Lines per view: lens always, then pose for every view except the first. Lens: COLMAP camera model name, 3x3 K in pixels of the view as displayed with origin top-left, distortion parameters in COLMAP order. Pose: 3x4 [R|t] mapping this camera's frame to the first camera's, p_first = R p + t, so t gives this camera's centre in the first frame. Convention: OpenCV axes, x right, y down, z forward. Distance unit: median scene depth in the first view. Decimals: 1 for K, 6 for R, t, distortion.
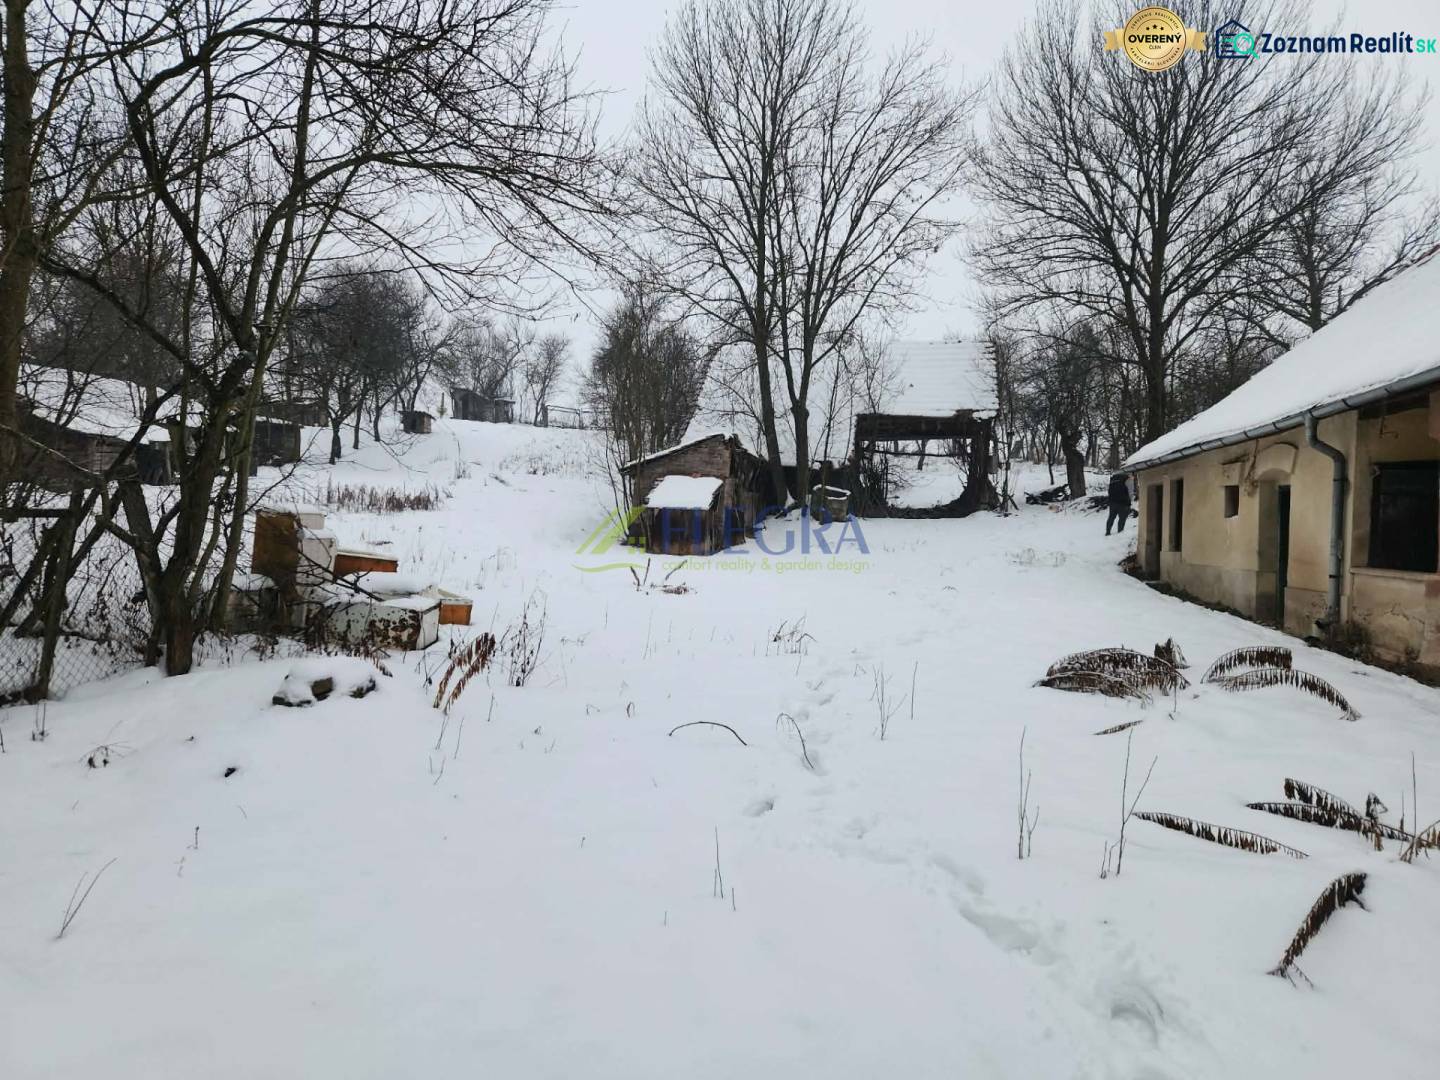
lens RADIAL K [[947.8, 0, 720.0], [0, 947.8, 540.0], [0, 0, 1]] dist [0.056880, -0.044965]
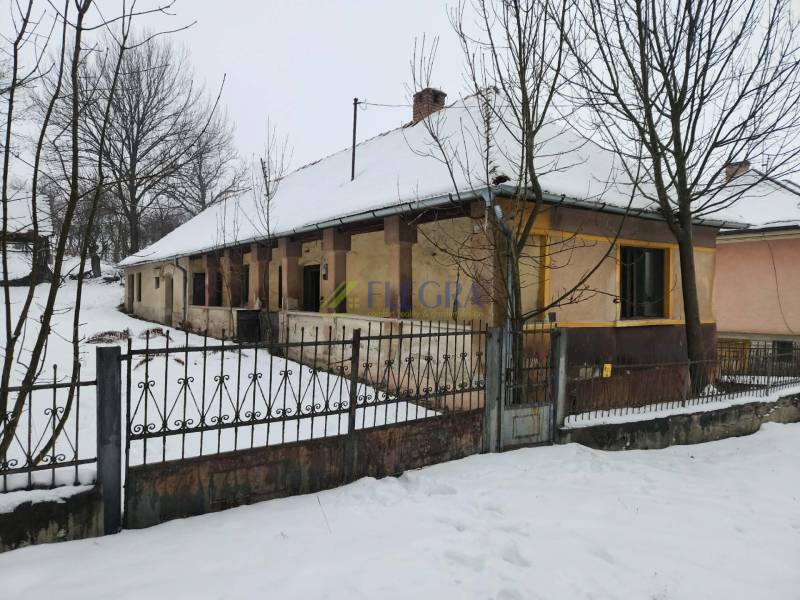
lens RADIAL K [[526.5, 0, 400.0], [0, 526.5, 300.0], [0, 0, 1]] dist [0.056880, -0.044965]
pose [[0.644220, -0.024542, 0.764447, -0.115475], [0.017603, 0.999696, 0.017259, -0.003469], [-0.764638, 0.002338, 0.644456, -0.322656]]
